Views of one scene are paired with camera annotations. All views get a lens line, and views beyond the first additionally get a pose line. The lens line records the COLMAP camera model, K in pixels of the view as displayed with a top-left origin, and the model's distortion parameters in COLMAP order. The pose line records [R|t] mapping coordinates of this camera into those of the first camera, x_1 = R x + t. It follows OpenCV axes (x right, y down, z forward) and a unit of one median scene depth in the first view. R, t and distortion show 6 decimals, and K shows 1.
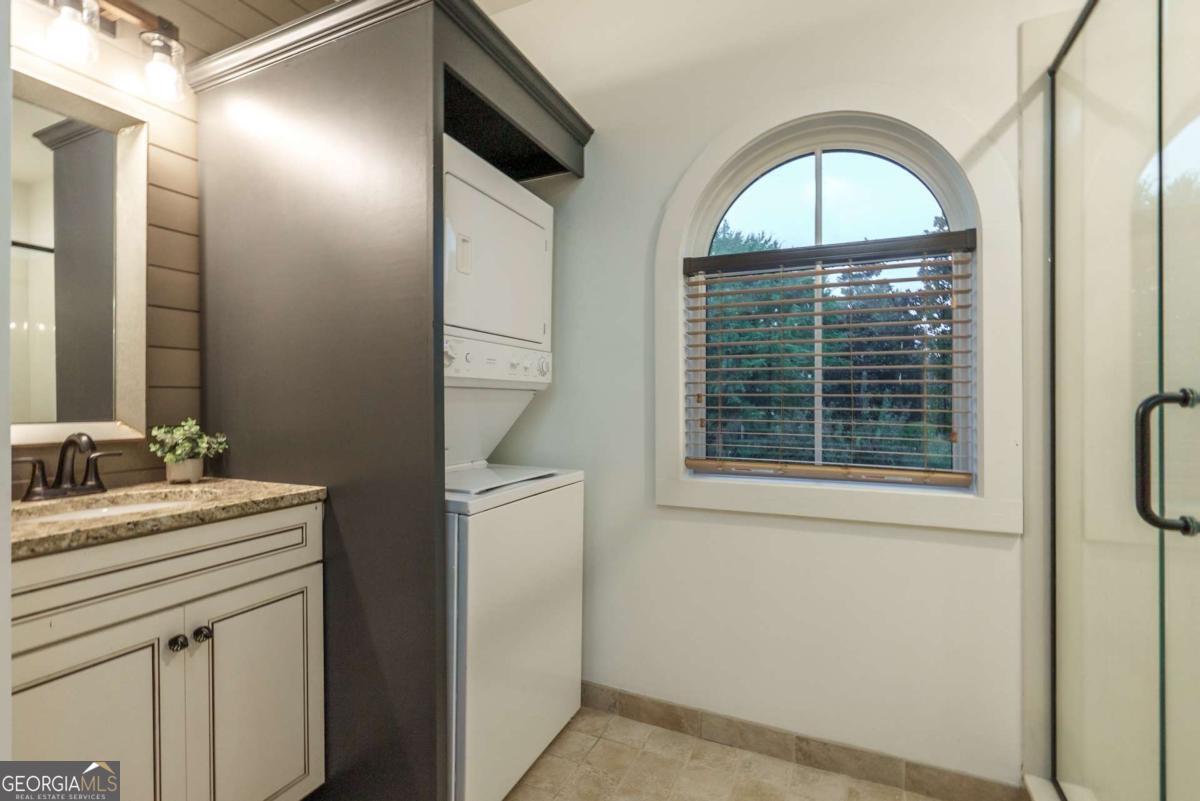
lens RADIAL K [[567.2, 0, 598.9], [0, 567.2, 398.3], [0, 0, 1]] dist [-0.009634, 0.004065]
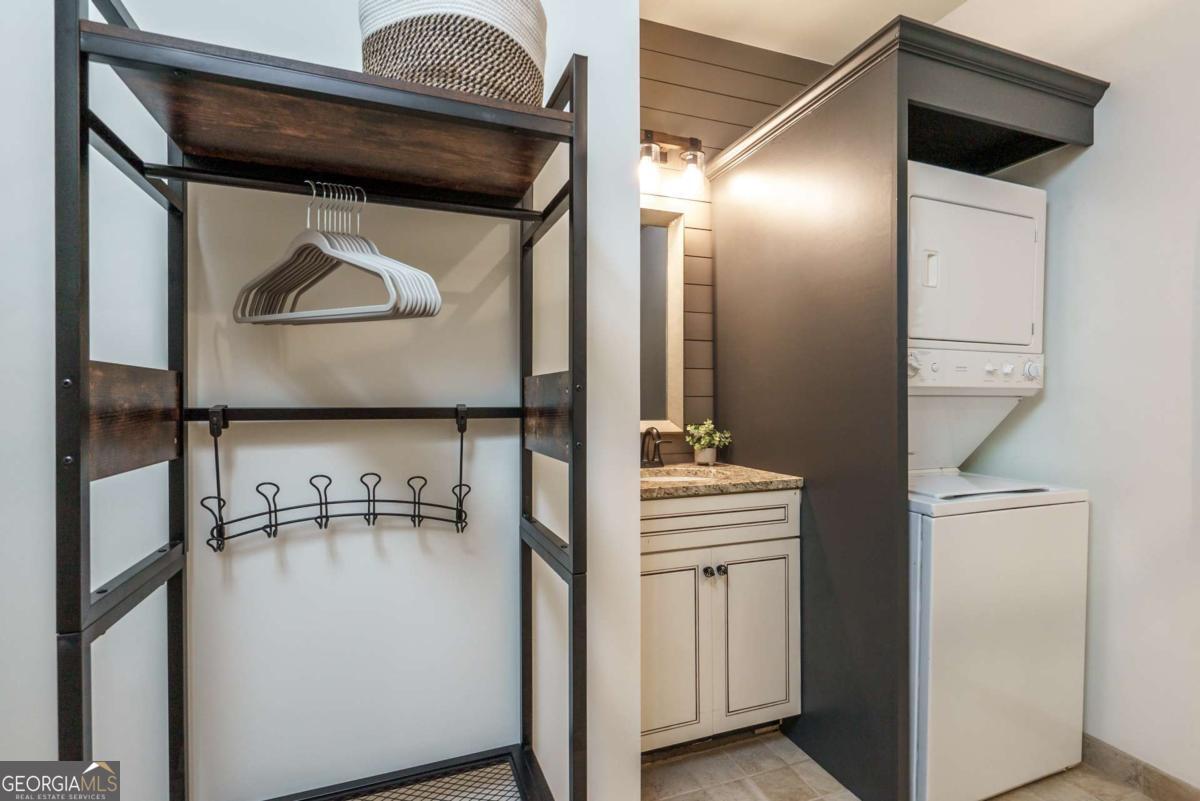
lens RADIAL K [[567.2, 0, 597.9], [0, 567.2, 400.3], [0, 0, 1]] dist [-0.009634, 0.004065]
pose [[0.706769, 0.004660, -0.707429, 0.072636], [0.000489, 0.999975, 0.007076, -0.020737], [0.707444, -0.005347, 0.706749, -0.182820]]
